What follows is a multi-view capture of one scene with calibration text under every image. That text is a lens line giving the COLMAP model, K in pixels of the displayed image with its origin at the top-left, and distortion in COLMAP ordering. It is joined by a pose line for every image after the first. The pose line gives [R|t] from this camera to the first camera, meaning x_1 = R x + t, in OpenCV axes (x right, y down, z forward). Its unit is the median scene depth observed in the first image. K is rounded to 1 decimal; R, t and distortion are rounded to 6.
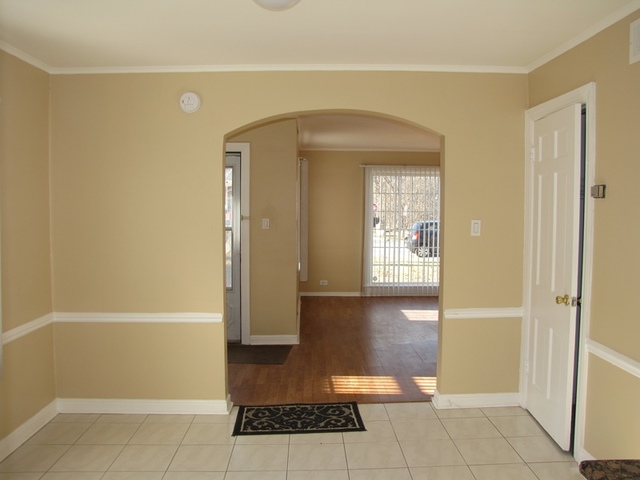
lens RADIAL K [[600.7, 0, 320.0], [0, 600.7, 240.0], [0, 0, 1]] dist [-0.096163, 0.002599]
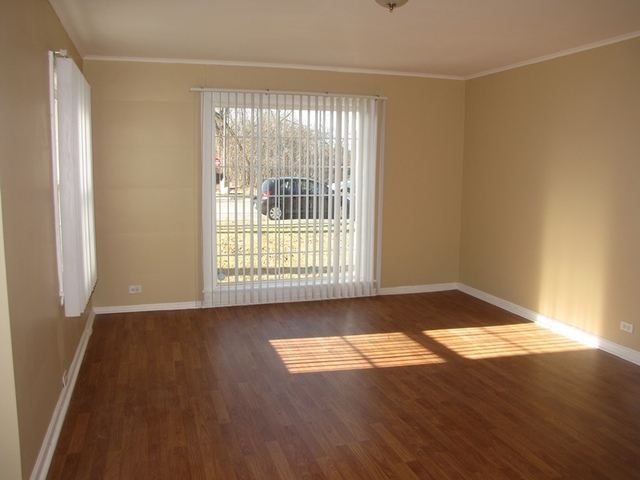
lens RADIAL K [[600.7, 0, 320.0], [0, 600.7, 240.0], [0, 0, 1]] dist [-0.096163, 0.002599]
pose [[0.966490, -0.032761, 0.254604, 0.034639], [0.013541, 0.996948, 0.076881, -0.019727], [-0.256346, -0.070857, 0.963984, 0.388367]]
